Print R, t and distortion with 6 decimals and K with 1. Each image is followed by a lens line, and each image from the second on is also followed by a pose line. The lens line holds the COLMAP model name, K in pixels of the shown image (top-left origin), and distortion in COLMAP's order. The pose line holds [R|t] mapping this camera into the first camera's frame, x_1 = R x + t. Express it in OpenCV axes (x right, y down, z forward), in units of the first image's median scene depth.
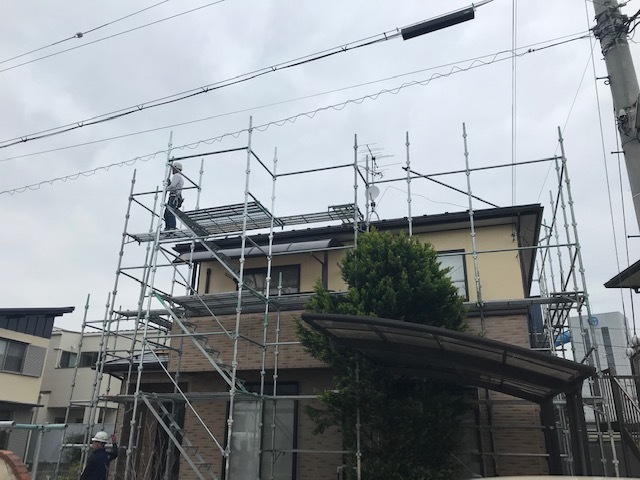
lens RADIAL K [[534.5, 0, 315.7], [0, 534.5, 233.3], [0, 0, 1]] dist [0.026365, -0.038477]
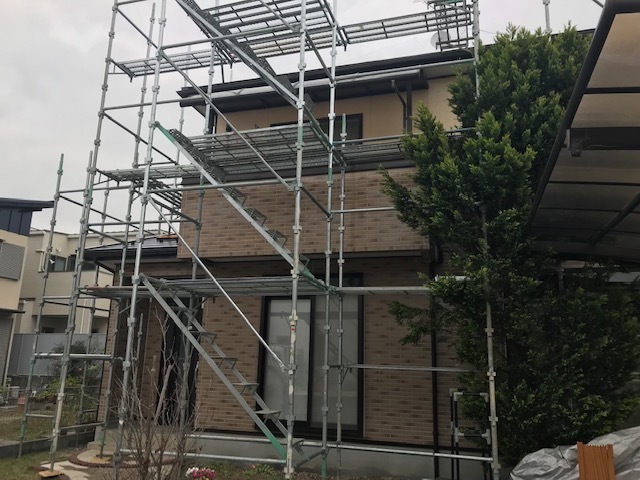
lens RADIAL K [[534.5, 0, 313.6], [0, 534.5, 240.1], [0, 0, 1]] dist [0.026365, -0.038477]
pose [[0.999780, 0.016583, 0.012817, -0.104736], [-0.018359, 0.987924, 0.153849, 0.121426], [-0.010111, -0.154051, 0.988011, 0.299717]]
